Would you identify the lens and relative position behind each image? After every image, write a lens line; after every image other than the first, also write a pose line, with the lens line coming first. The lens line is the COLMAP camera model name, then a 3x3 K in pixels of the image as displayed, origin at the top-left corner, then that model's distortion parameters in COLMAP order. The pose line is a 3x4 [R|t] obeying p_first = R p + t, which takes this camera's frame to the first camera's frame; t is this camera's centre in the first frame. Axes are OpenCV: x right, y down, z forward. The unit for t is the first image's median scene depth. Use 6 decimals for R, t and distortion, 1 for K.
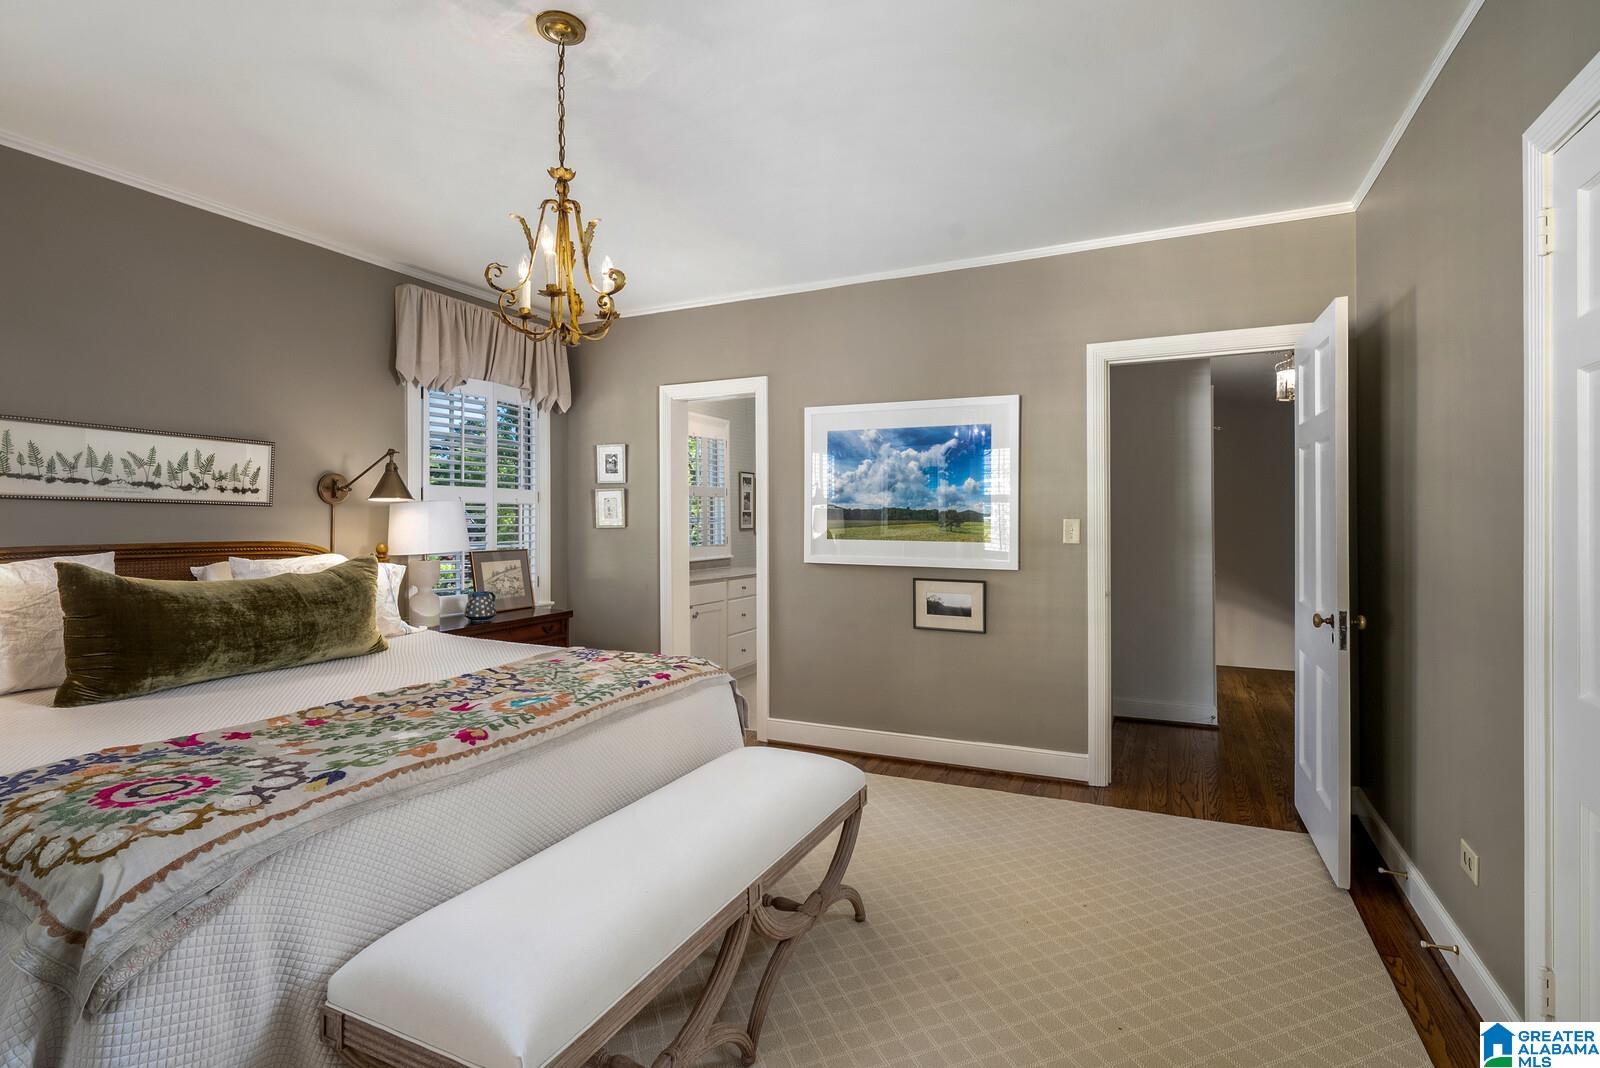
lens RADIAL K [[771.2, 0, 800.8], [0, 771.2, 519.7], [0, 0, 1]] dist [0.000650, -0.000507]
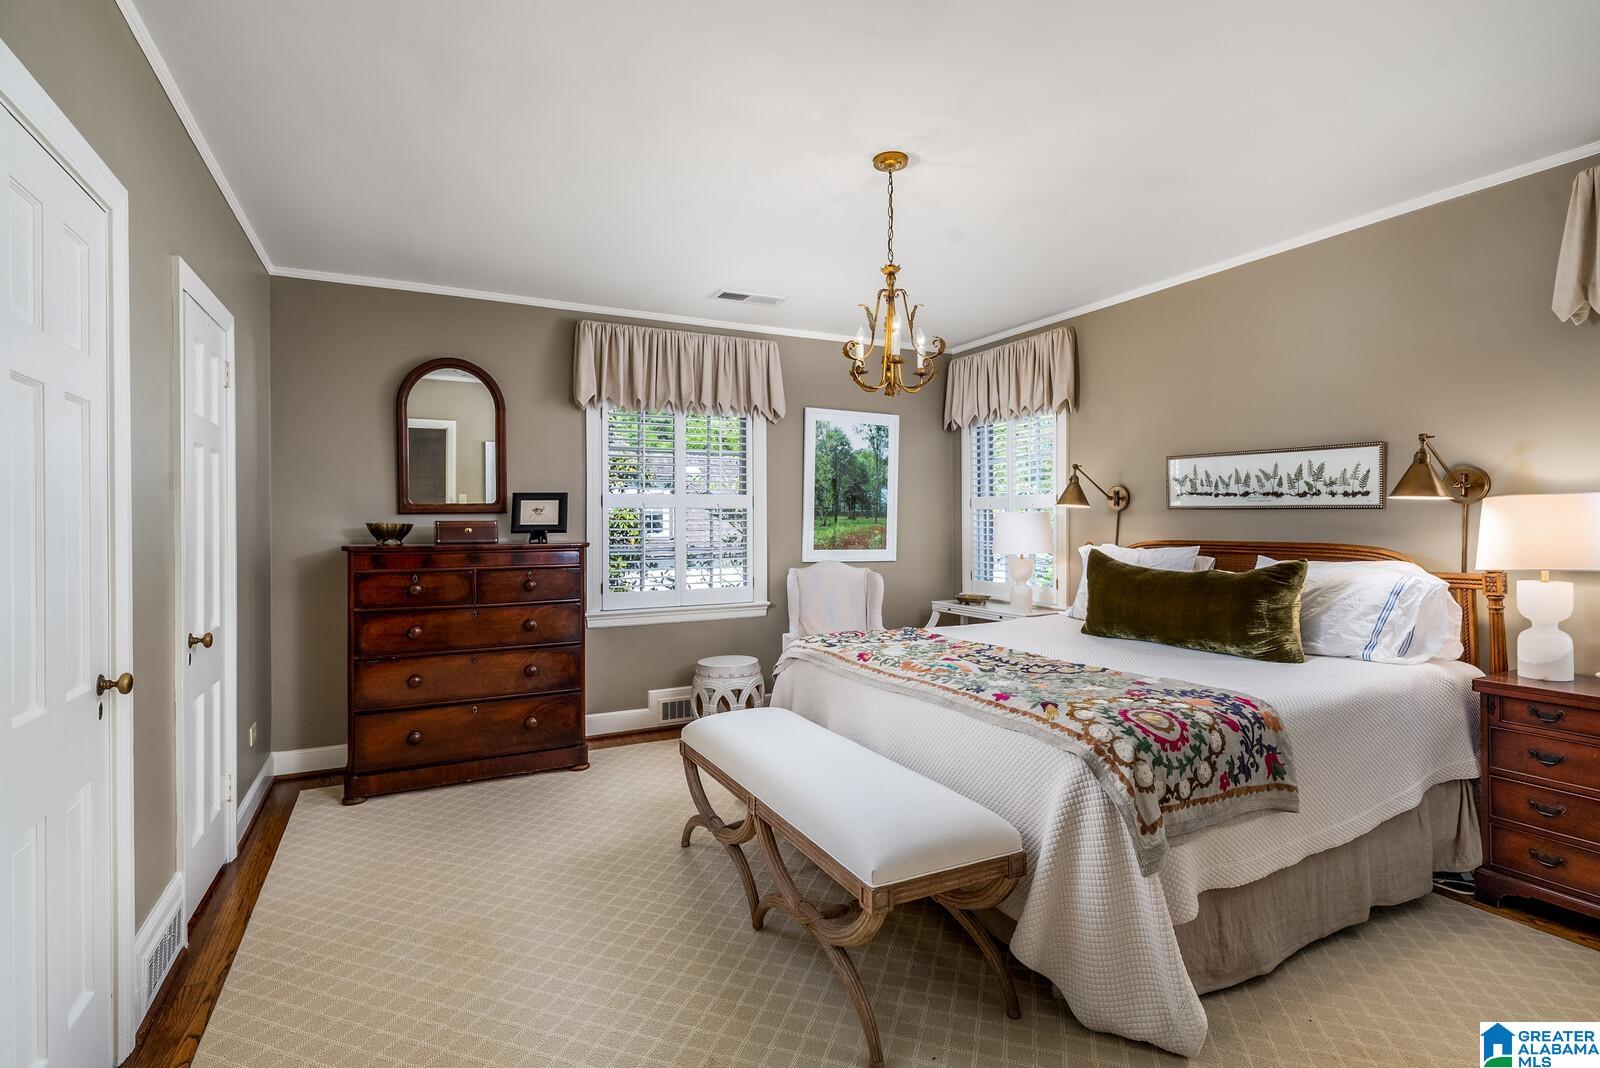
lens RADIAL K [[771.2, 0, 800.8], [0, 771.2, 519.7], [0, 0, 1]] dist [0.000650, -0.000507]
pose [[-0.606868, -0.000476, -0.794802, 0.578521], [0.005170, 0.999976, -0.004546, -0.003254], [0.794785, -0.006868, -0.606852, 1.136876]]
